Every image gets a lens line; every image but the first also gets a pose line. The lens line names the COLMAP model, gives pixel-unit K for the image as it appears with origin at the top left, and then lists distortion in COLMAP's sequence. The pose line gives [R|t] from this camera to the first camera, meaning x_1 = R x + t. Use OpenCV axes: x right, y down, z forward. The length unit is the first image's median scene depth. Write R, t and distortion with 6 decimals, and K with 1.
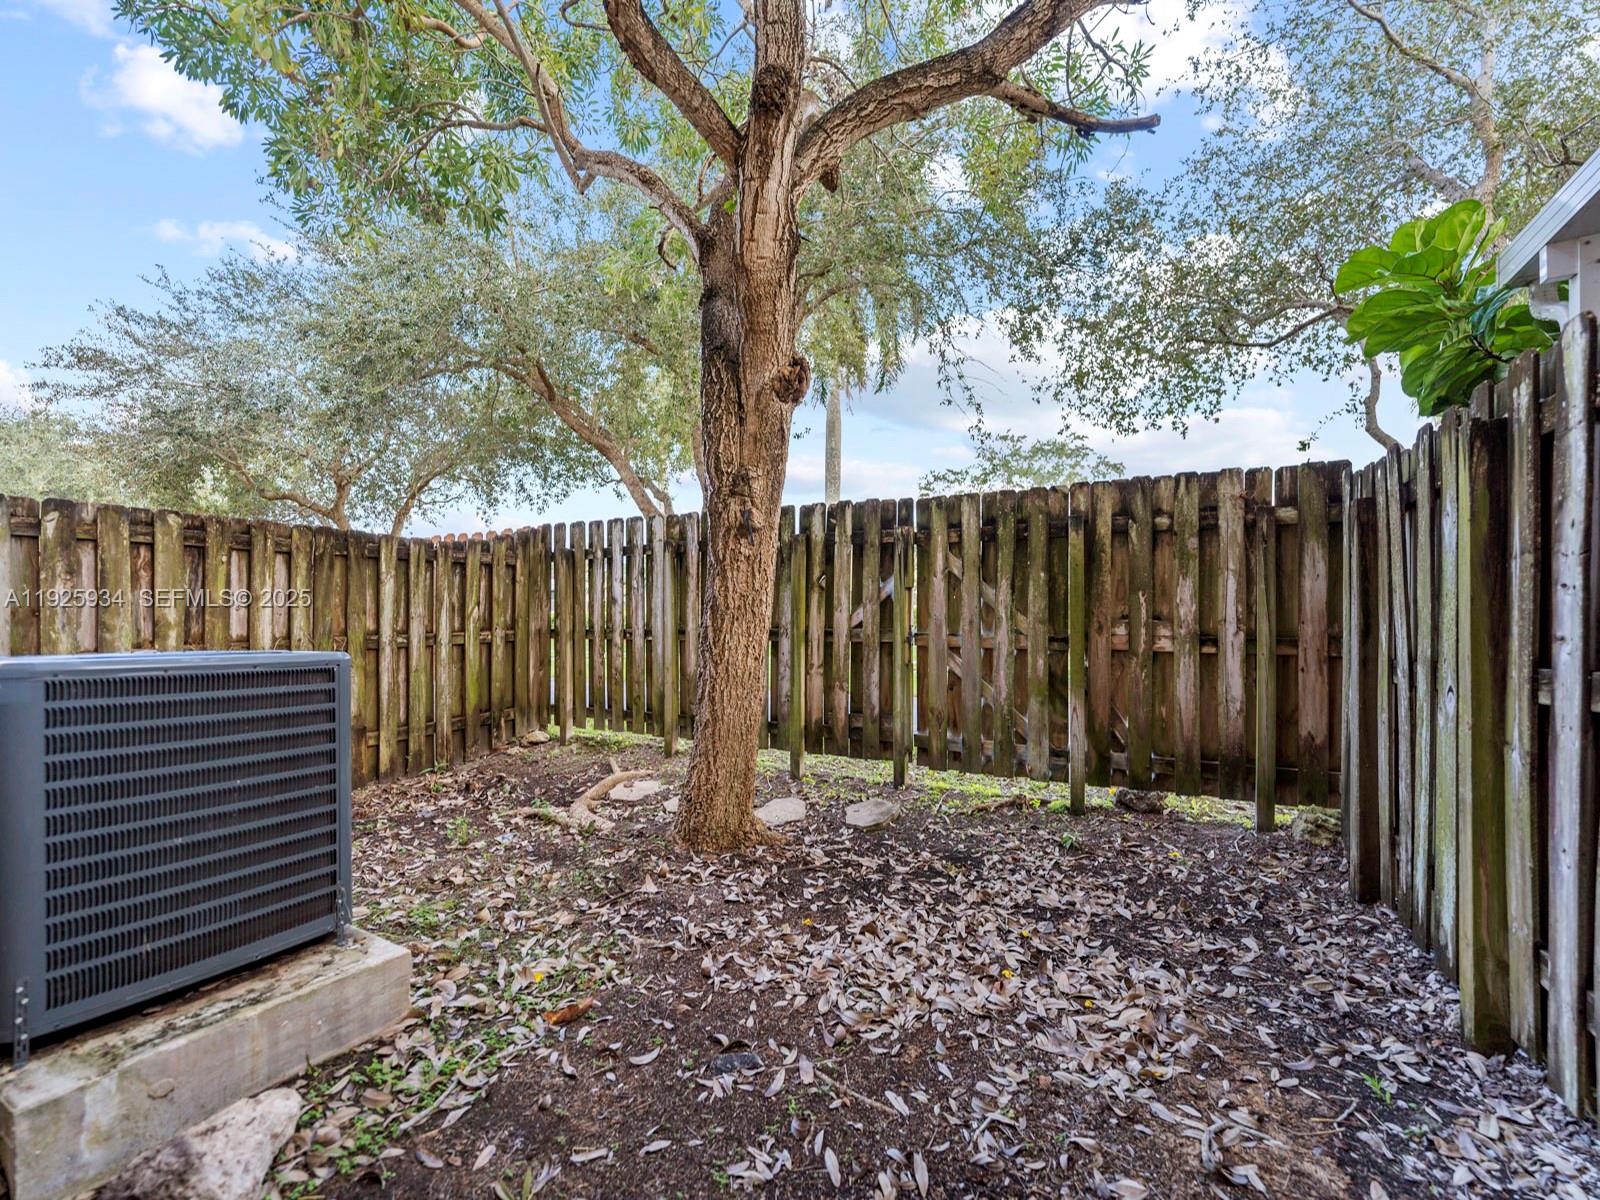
lens RADIAL K [[649.4, 0, 800.8], [0, 649.4, 612.2], [0, 0, 1]] dist [-0.005121, -0.000494]
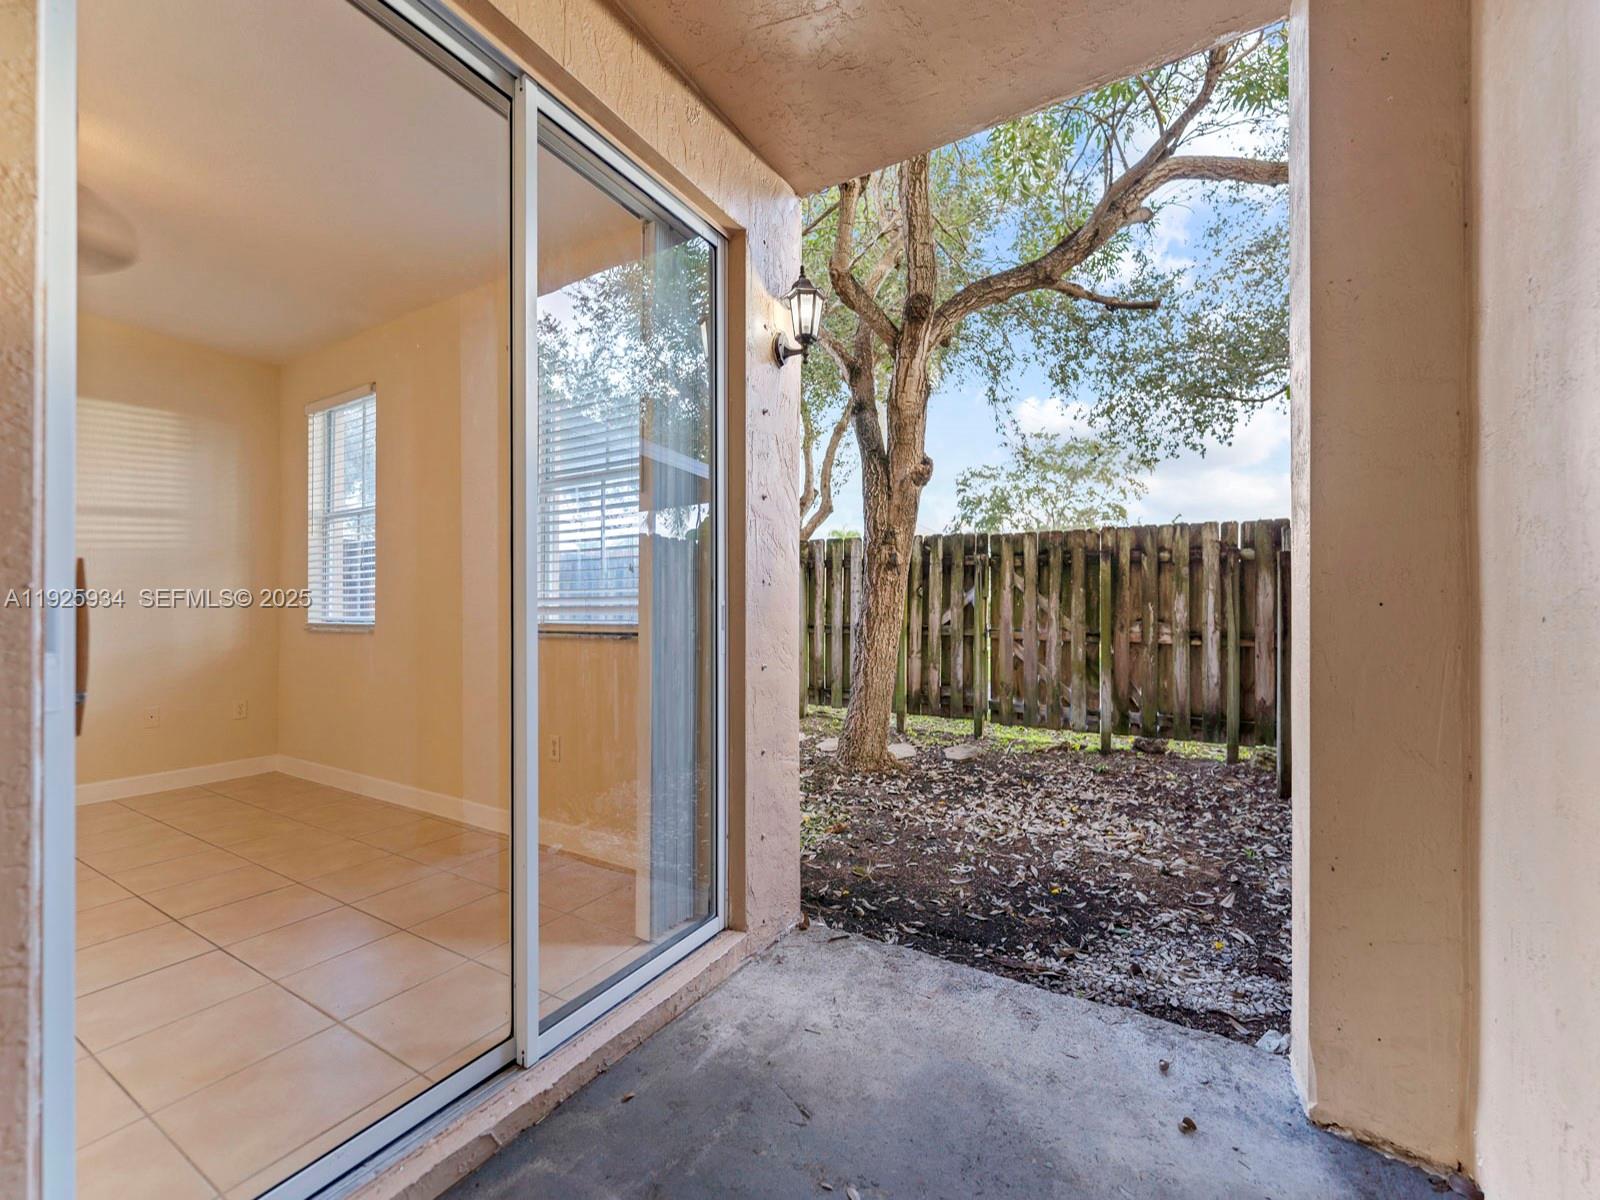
lens RADIAL K [[649.4, 0, 796.7], [0, 649.4, 595.8], [0, 0, 1]] dist [-0.005121, -0.000494]
pose [[0.998874, 0.002579, -0.047362, -0.217020], [-0.002783, 0.999987, -0.004257, -0.041190], [0.047350, 0.004384, 0.998869, -0.532816]]
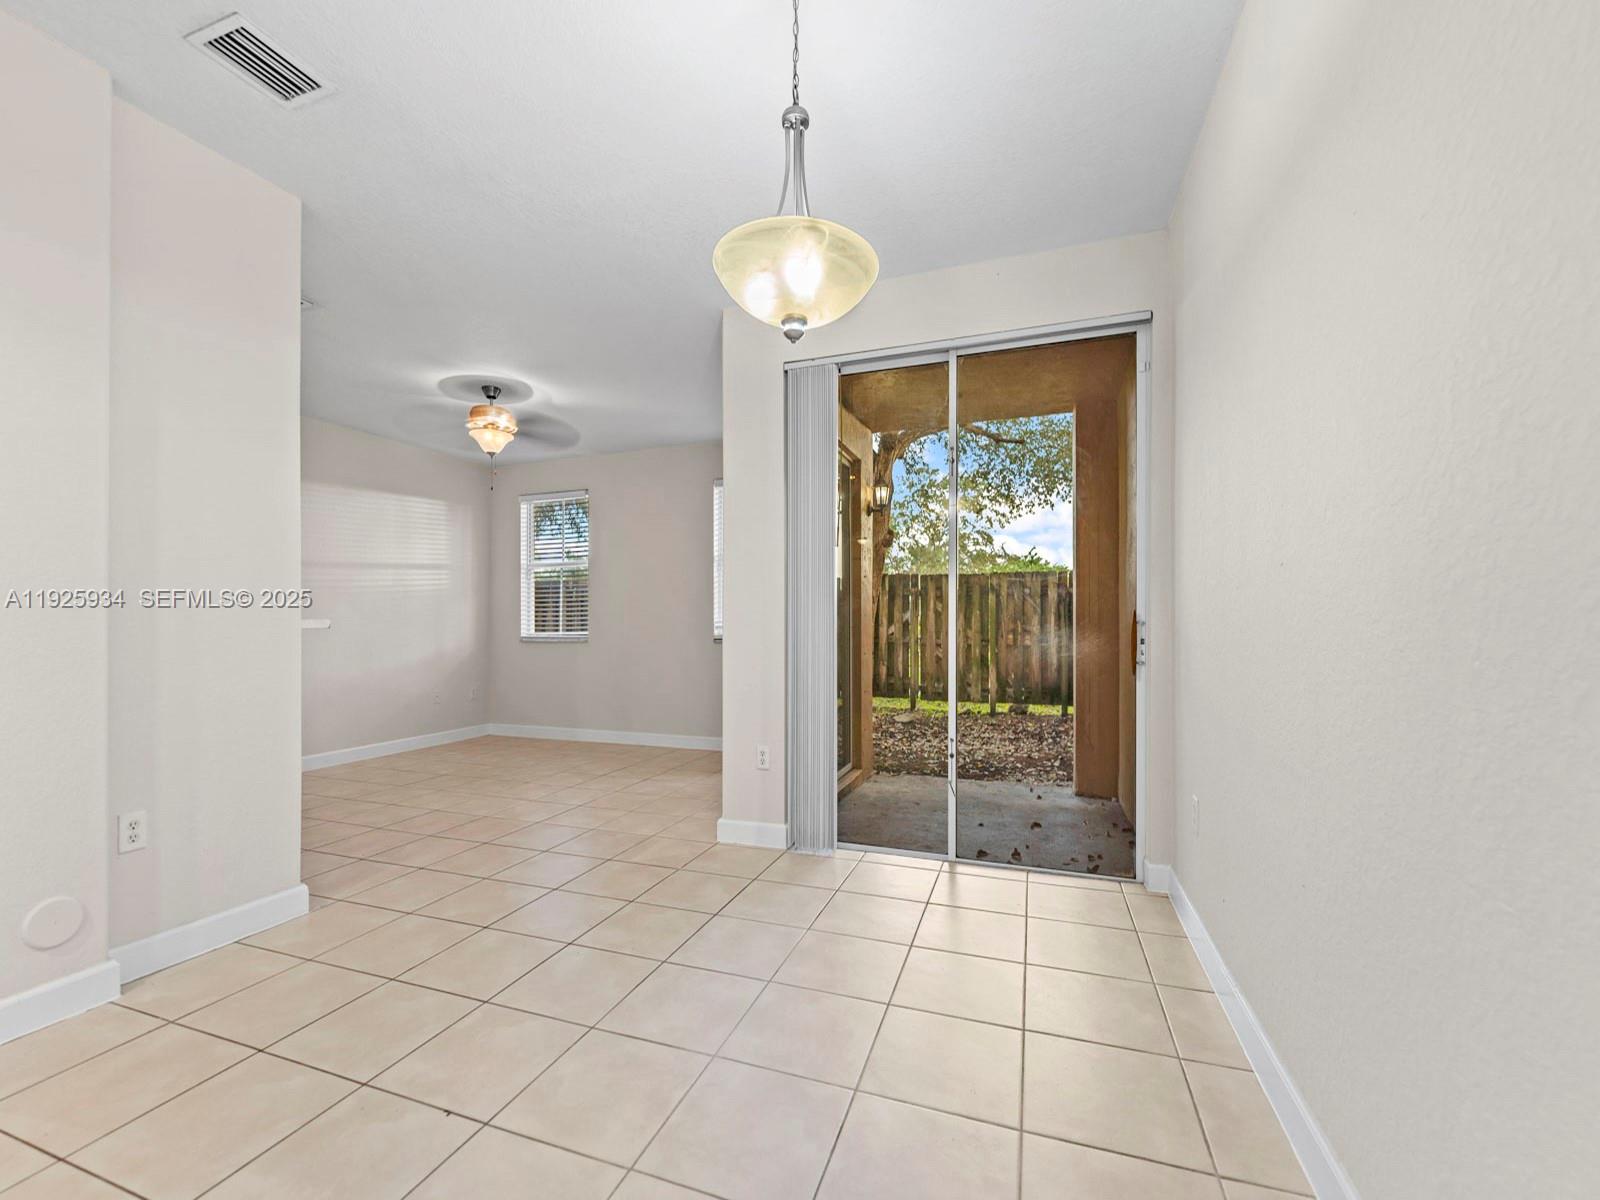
lens RADIAL K [[649.4, 0, 803.7], [0, 649.4, 608.1], [0, 0, 1]] dist [-0.005121, -0.000494]
pose [[0.989524, 0.002818, 0.144338, -0.625914], [-0.001996, 0.999981, -0.005841, -0.063954], [-0.144352, 0.005492, 0.989511, -1.298358]]
